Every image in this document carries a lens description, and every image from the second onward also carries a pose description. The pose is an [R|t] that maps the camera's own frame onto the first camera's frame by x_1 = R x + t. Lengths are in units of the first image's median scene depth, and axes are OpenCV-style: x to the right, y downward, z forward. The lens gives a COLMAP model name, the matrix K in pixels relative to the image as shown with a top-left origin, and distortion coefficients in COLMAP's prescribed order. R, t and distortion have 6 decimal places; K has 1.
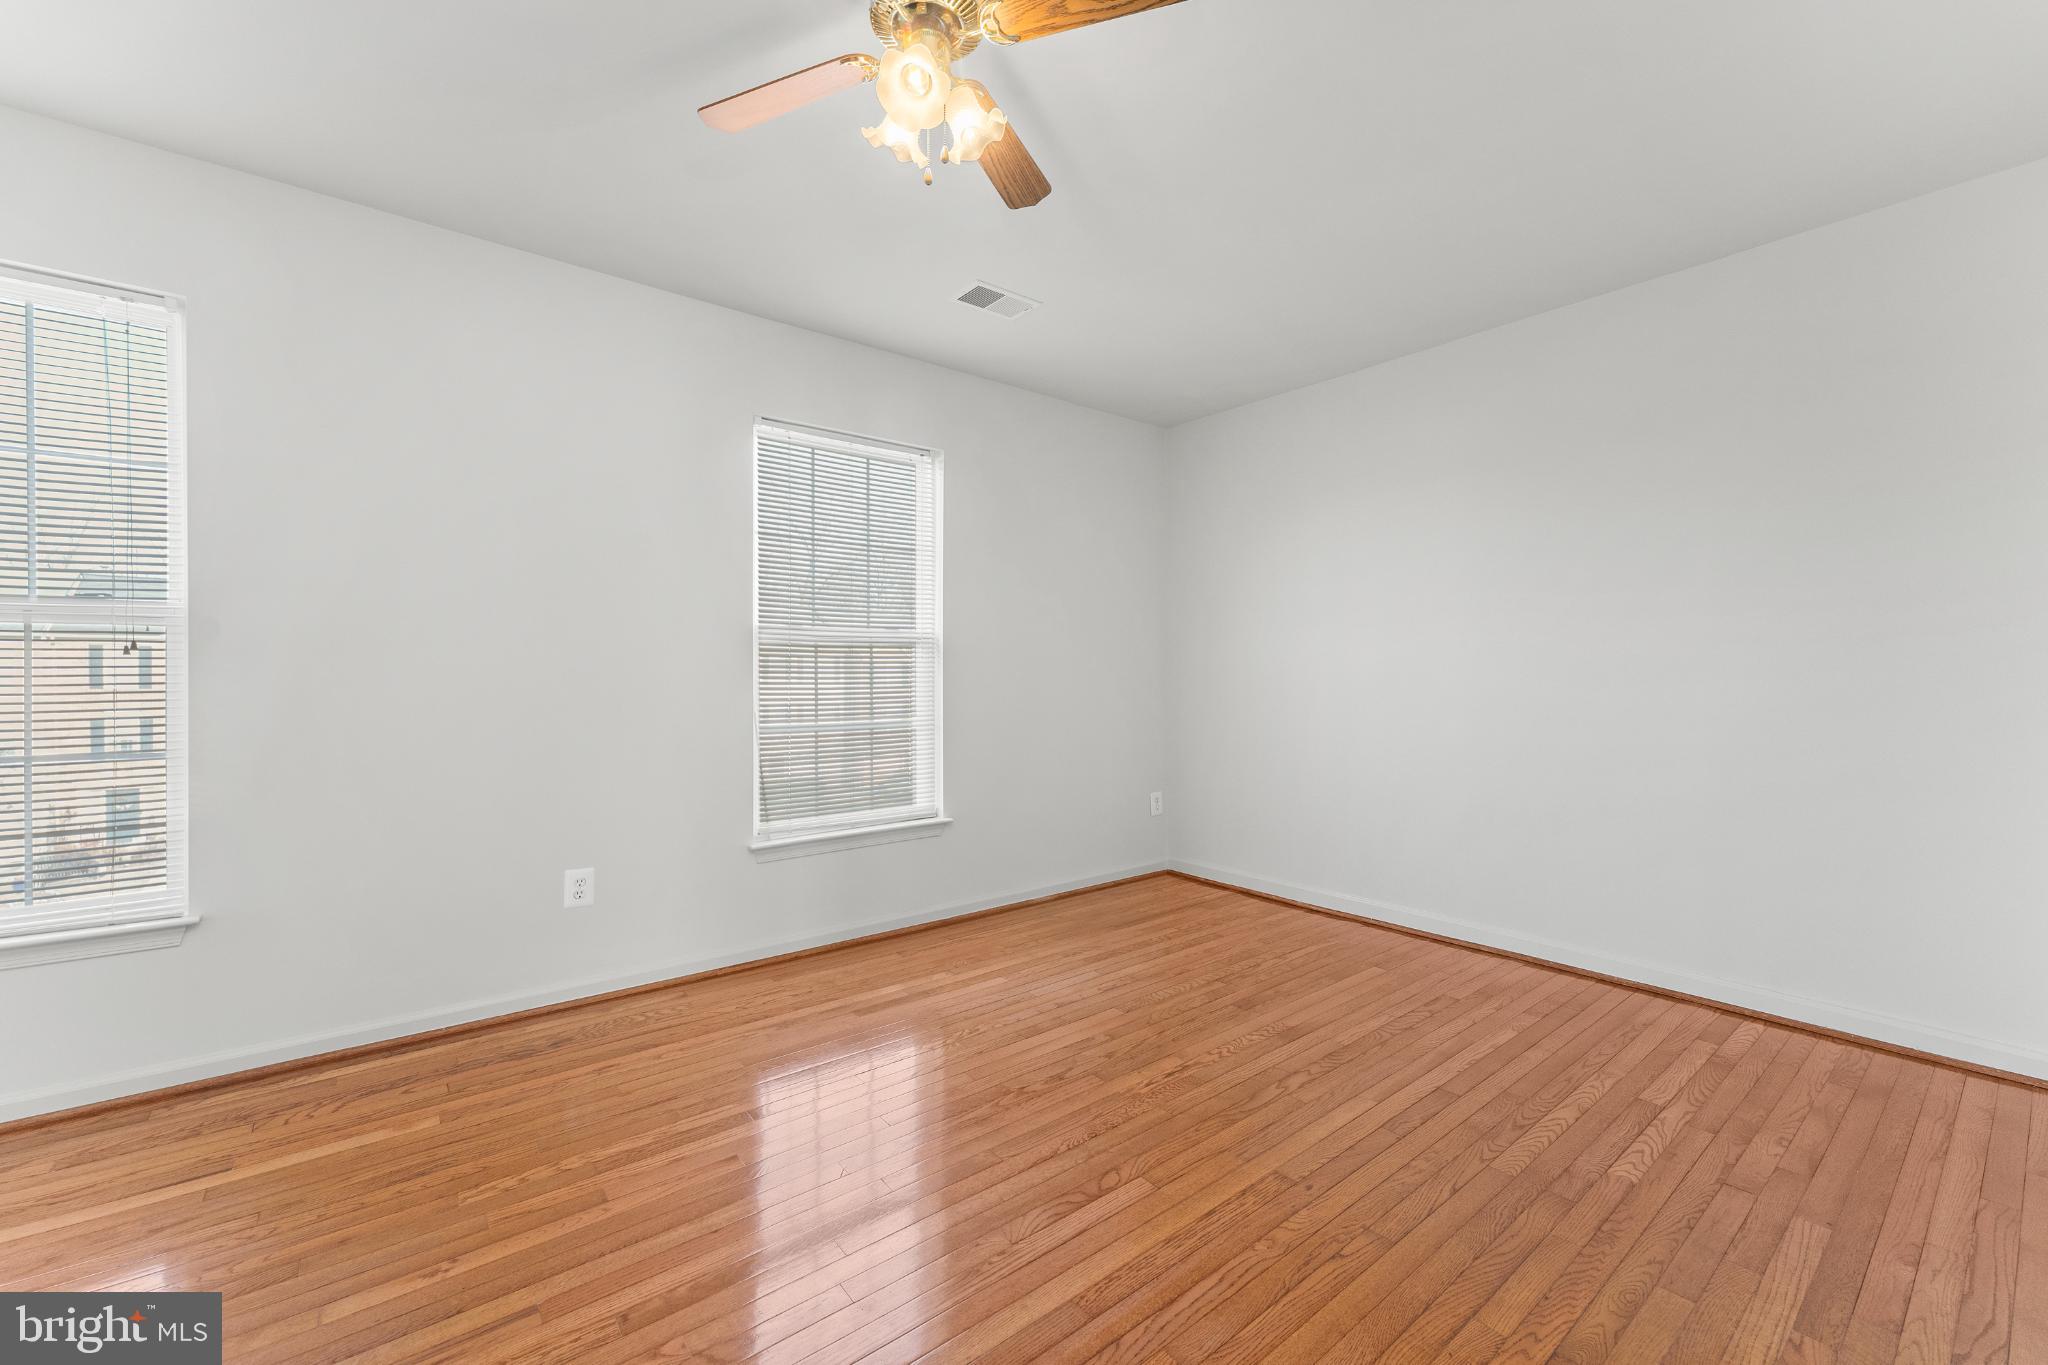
lens RADIAL K [[828.1, 0, 1029.0], [0, 828.1, 682.5], [0, 0, 1]] dist [0.002808, 0.000007]
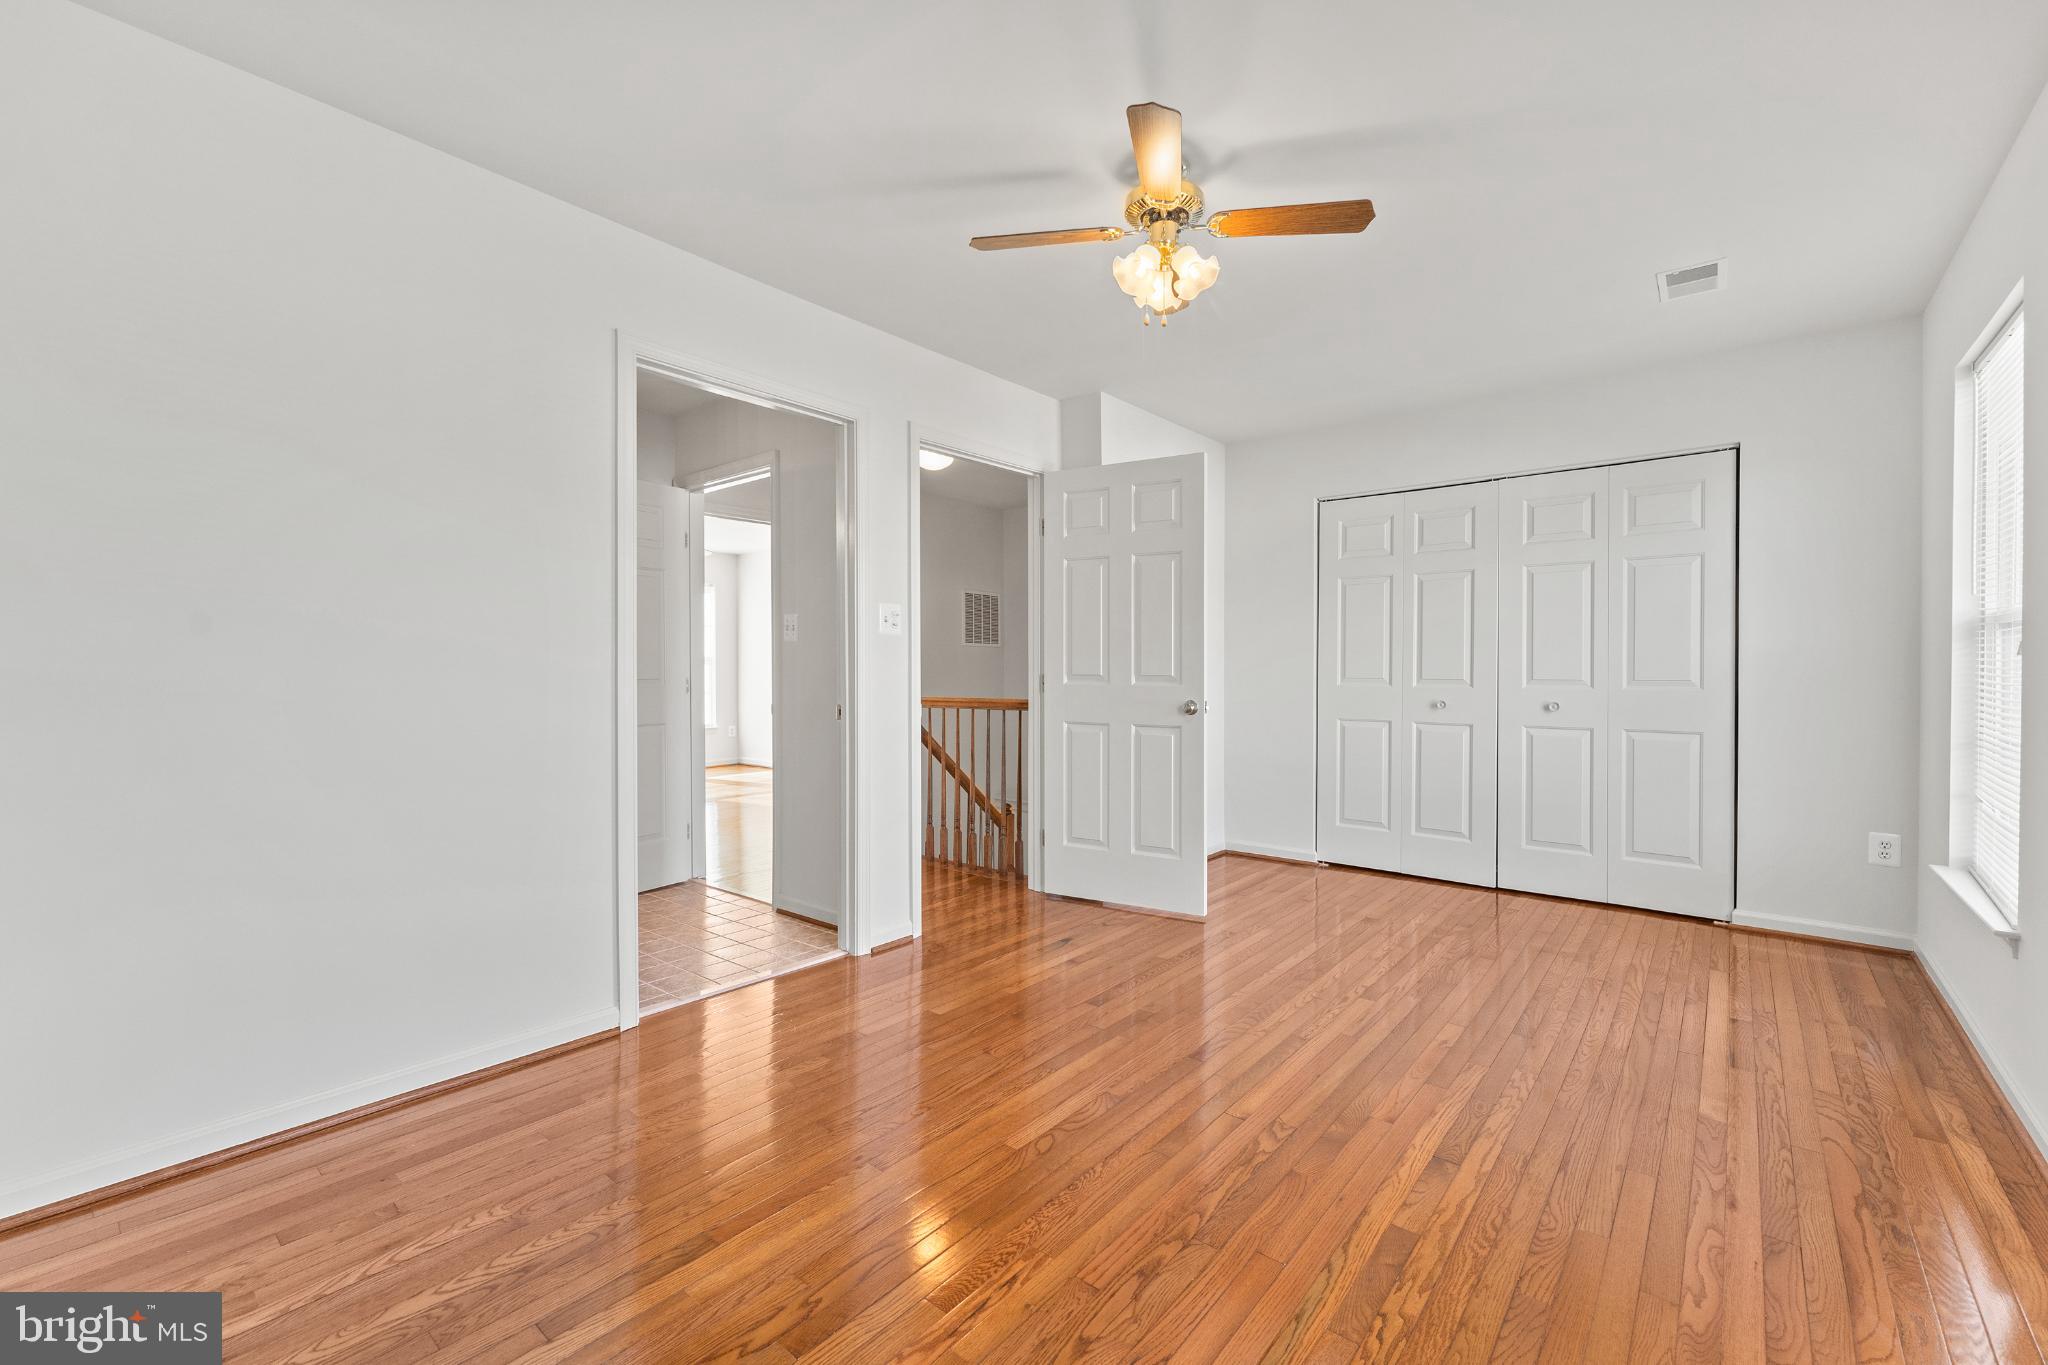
lens RADIAL K [[828.1, 0, 1029.0], [0, 828.1, 682.5], [0, 0, 1]] dist [0.002808, 0.000007]
pose [[-0.983241, -0.001736, -0.182301, 0.303322], [-0.006294, 0.999682, 0.024427, -0.019881], [0.182200, 0.025165, -0.982939, 1.963687]]
